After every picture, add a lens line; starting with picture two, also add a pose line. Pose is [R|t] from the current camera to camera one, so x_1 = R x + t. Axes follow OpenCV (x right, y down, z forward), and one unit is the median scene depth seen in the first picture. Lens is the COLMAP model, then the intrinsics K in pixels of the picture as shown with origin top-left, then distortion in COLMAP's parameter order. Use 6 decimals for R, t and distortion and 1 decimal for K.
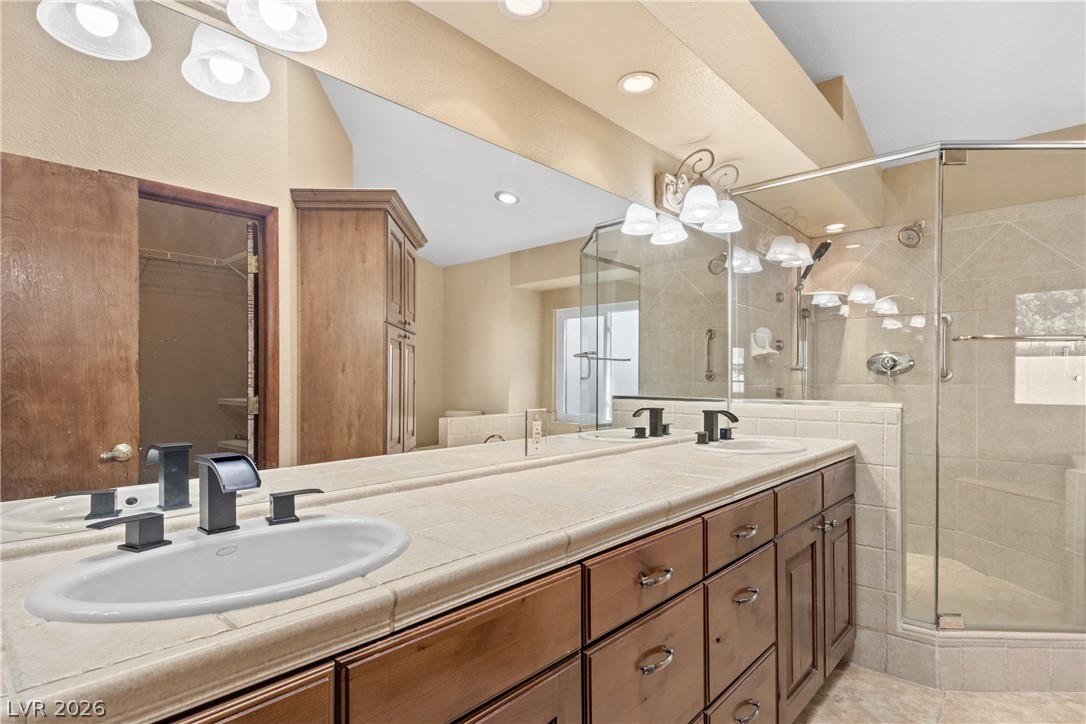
lens RADIAL K [[521.1, 0, 543.4], [0, 521.1, 369.3], [0, 0, 1]] dist [-0.012852, 0.001500]
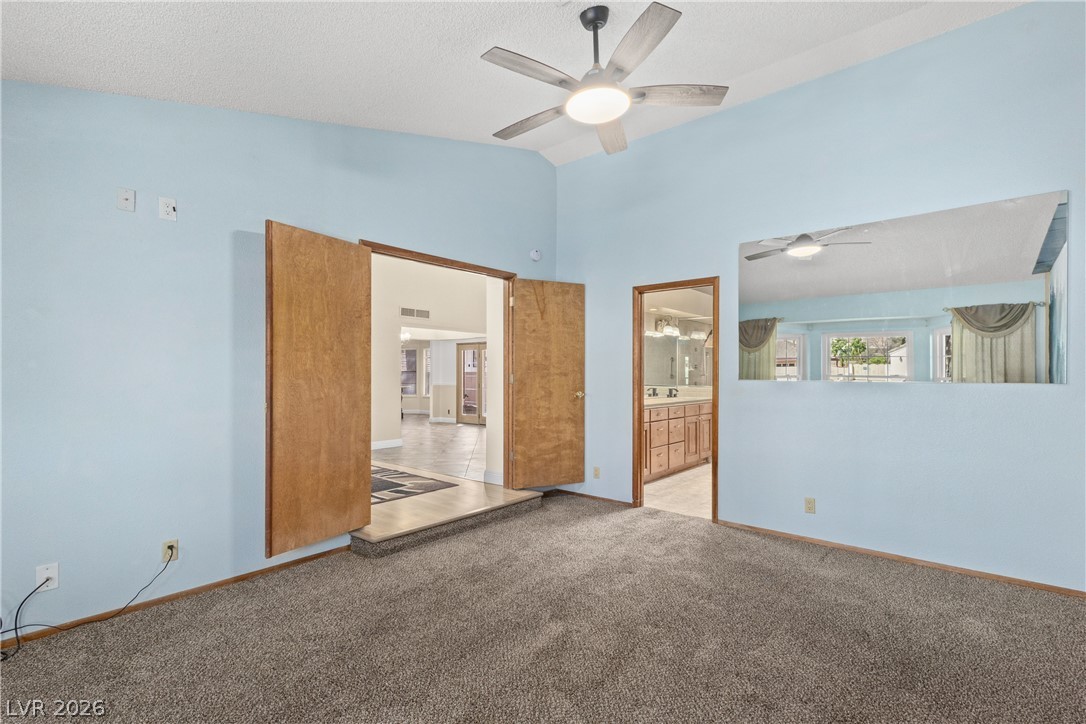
lens RADIAL K [[506.2, 0, 540.1], [0, 506.2, 369.7], [0, 0, 1]] dist [0.008097, 0.000972]
pose [[0.998908, 0.002494, 0.046651, -0.690223], [-0.002918, 0.999955, 0.009024, -0.071871], [-0.046626, -0.009150, 0.998870, -2.277789]]
